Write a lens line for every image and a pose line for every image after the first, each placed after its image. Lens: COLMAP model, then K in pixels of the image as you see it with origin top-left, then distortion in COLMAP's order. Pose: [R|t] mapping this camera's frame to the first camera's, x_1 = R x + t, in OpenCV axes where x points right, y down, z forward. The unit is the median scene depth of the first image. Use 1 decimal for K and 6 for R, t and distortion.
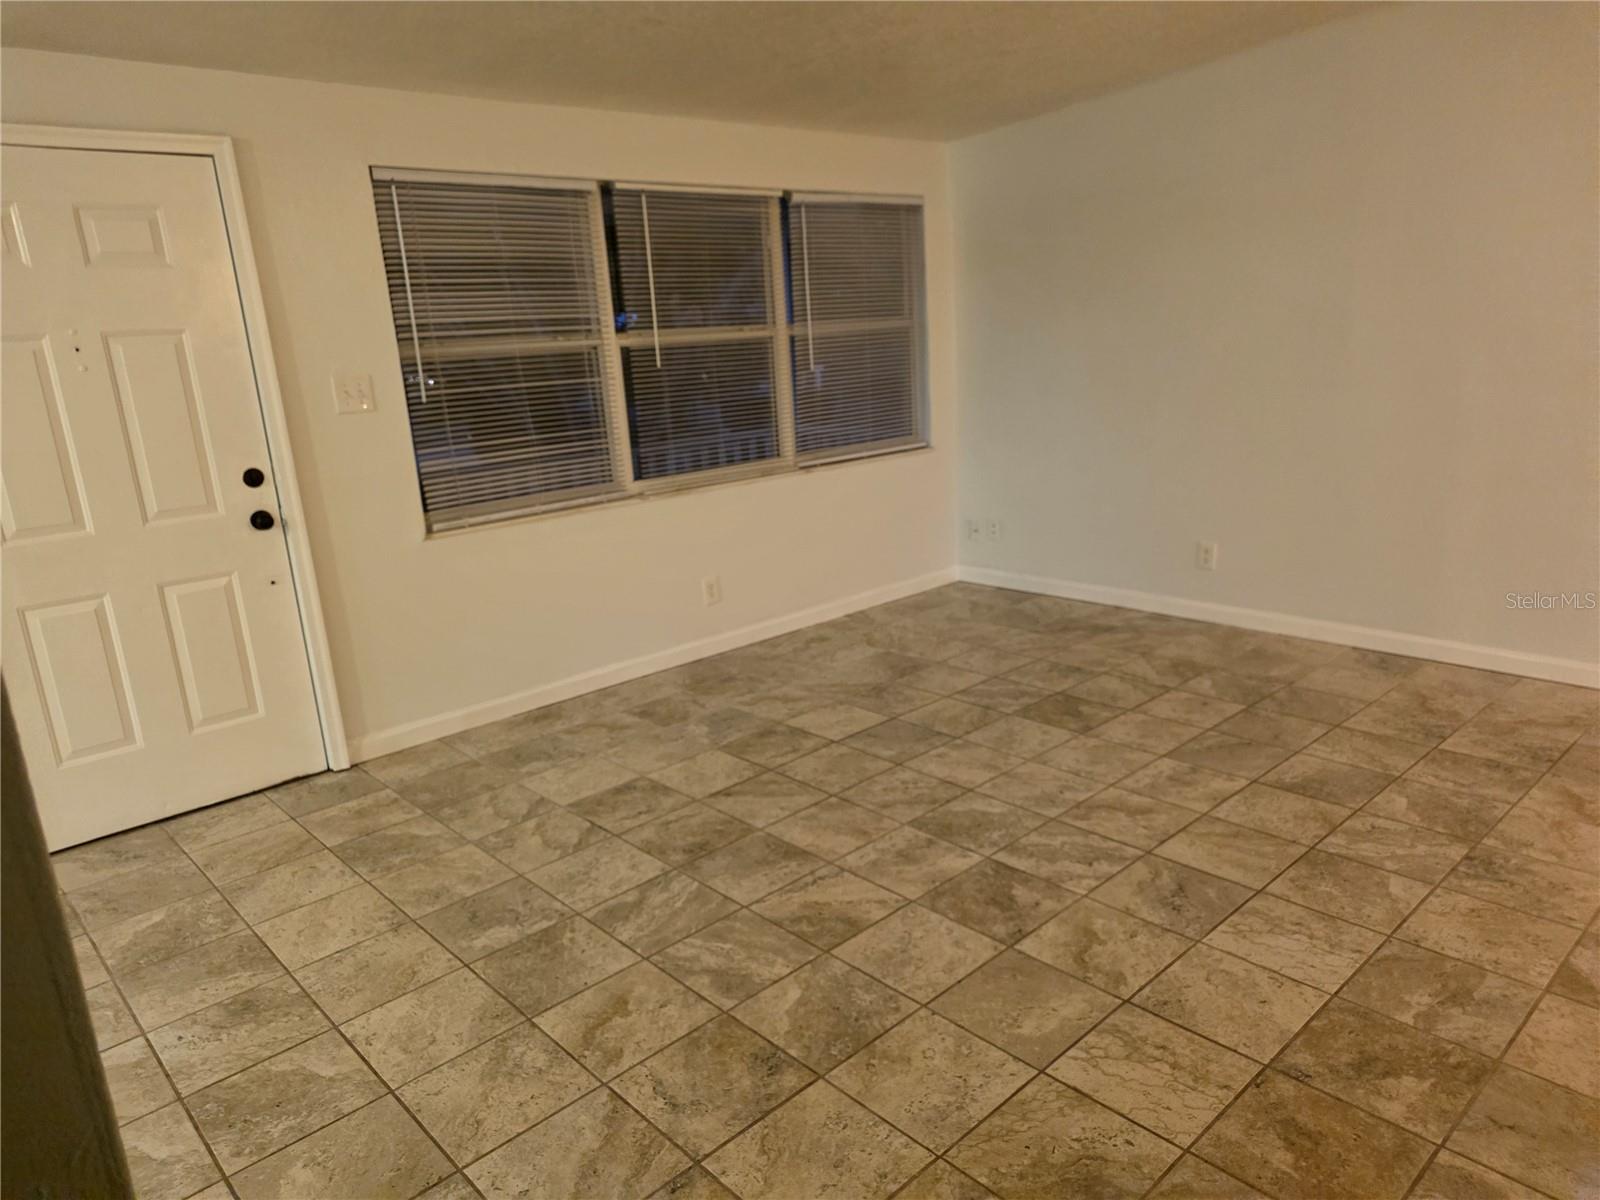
lens RADIAL K [[1056.7, 0, 807.6], [0, 1056.7, 606.8], [0, 0, 1]] dist [0.083874, -0.080144]
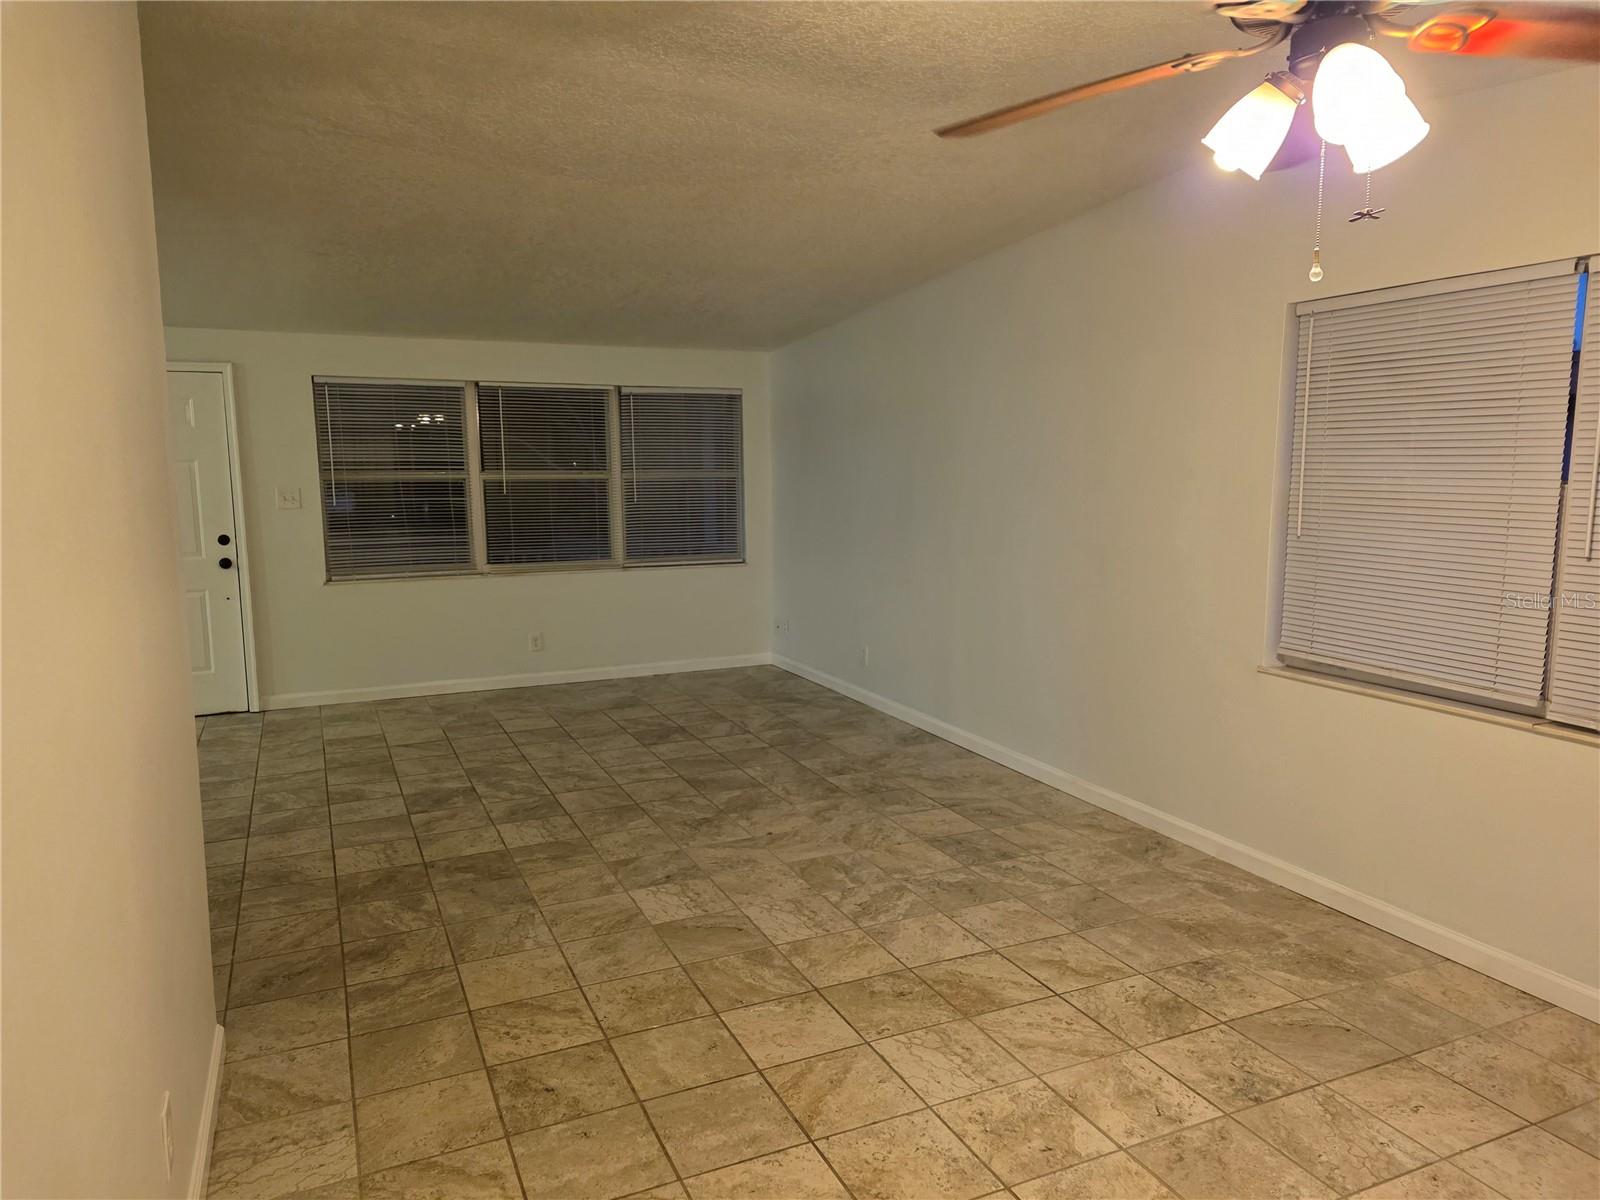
lens RADIAL K [[1056.7, 0, 807.6], [0, 1056.7, 606.8], [0, 0, 1]] dist [0.083874, -0.080144]
pose [[0.946091, 0.091573, -0.310686, 0.991187], [-0.126588, 0.987450, -0.094434, 0.038692], [0.298140, 0.128673, 0.945810, -0.414222]]
